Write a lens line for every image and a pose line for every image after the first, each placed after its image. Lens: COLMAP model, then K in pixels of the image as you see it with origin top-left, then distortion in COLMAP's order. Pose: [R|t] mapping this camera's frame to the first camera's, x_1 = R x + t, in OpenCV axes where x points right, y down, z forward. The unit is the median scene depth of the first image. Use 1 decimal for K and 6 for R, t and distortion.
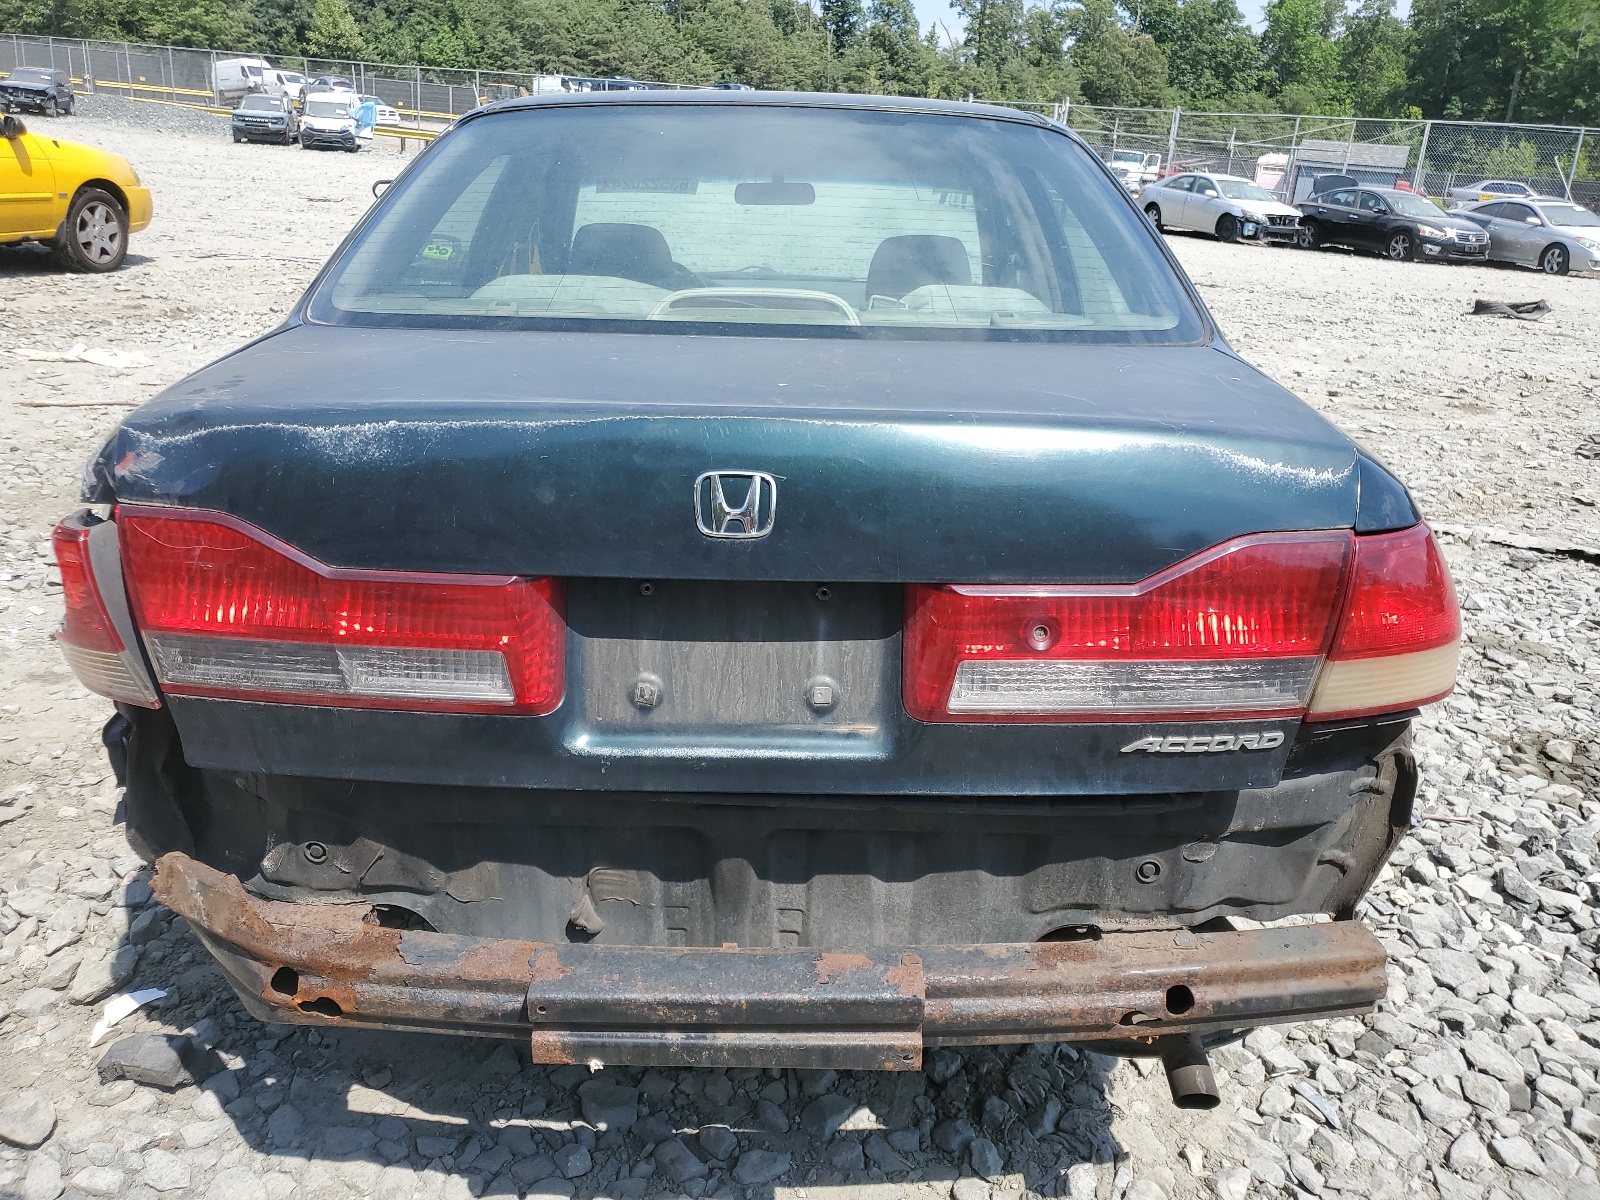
lens RADIAL K [[1278.4, 0, 800.0], [0, 1278.4, 600.0], [0, 0, 1]] dist [0.031280, -0.002125]
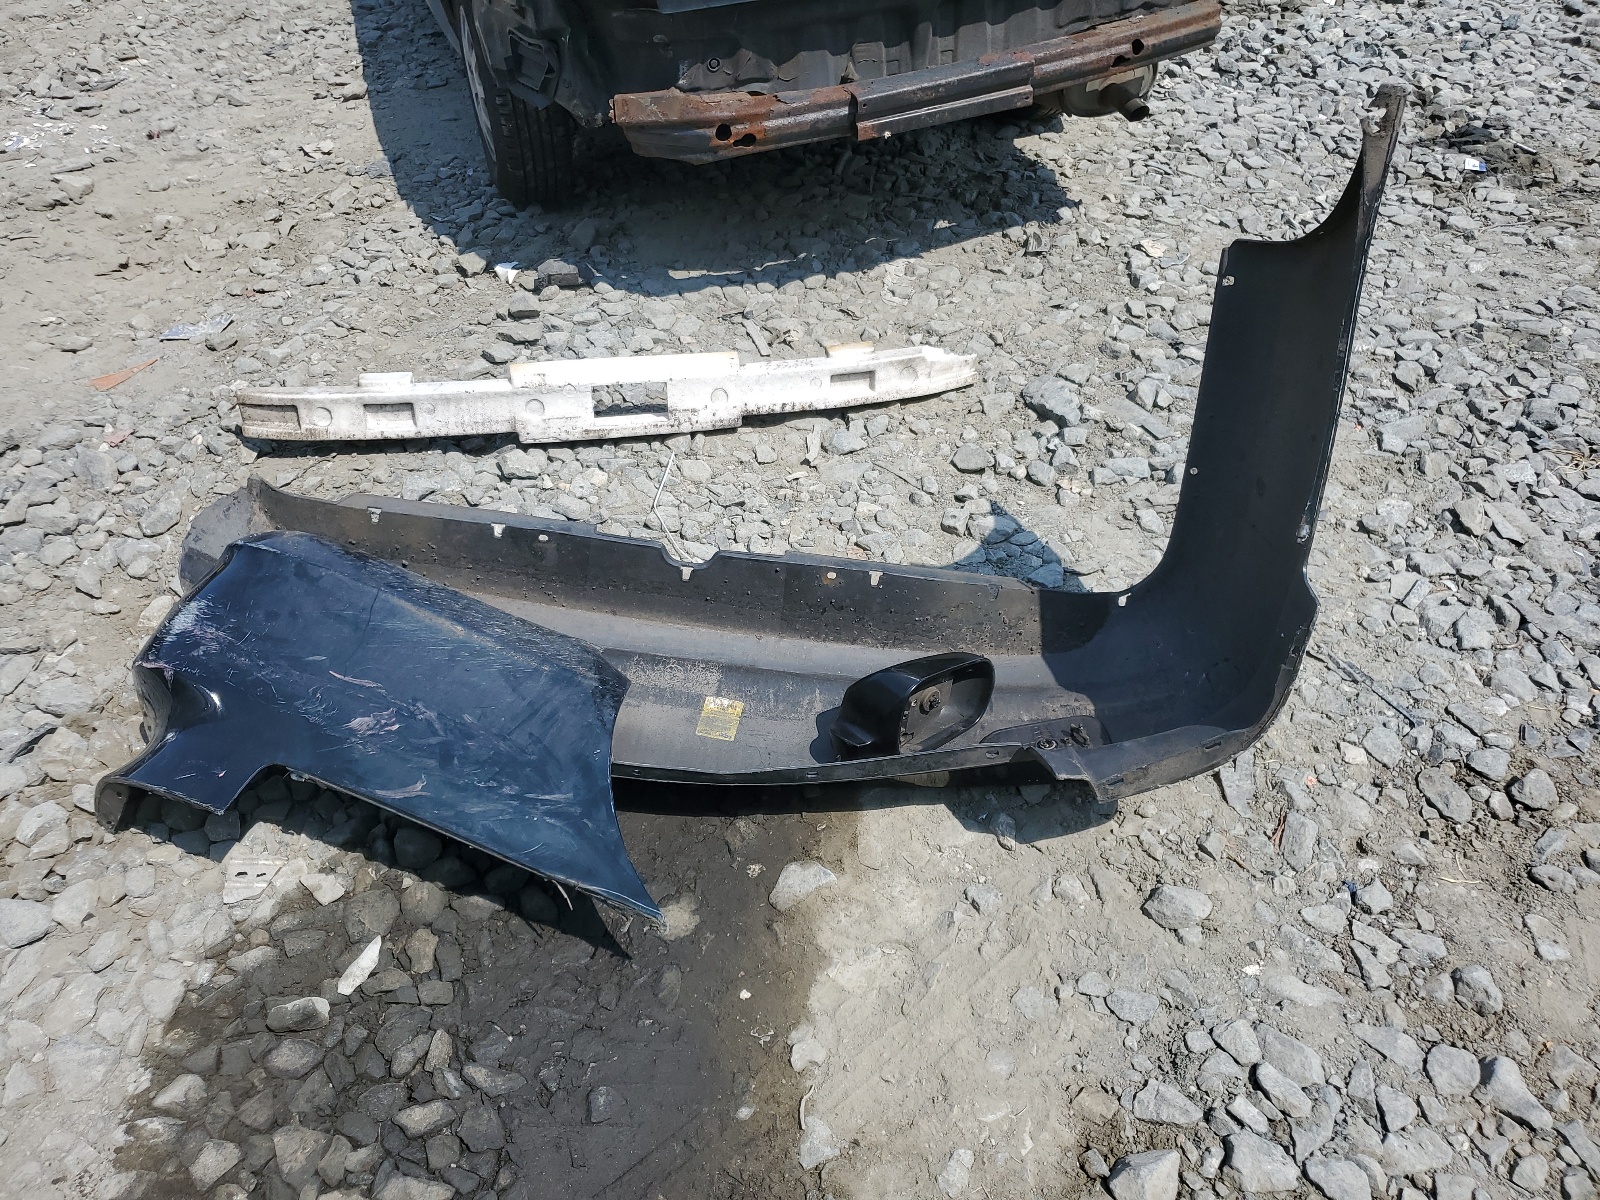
lens RADIAL K [[1208.2, 0, 800.0], [0, 1208.2, 600.0], [0, 0, 1]] dist [0.004472, 0.000803]
pose [[0.942889, -0.281620, 0.177906, -0.609312], [0.196023, 0.900913, 0.387209, 0.185638], [-0.269324, -0.330221, 0.904665, -0.686409]]
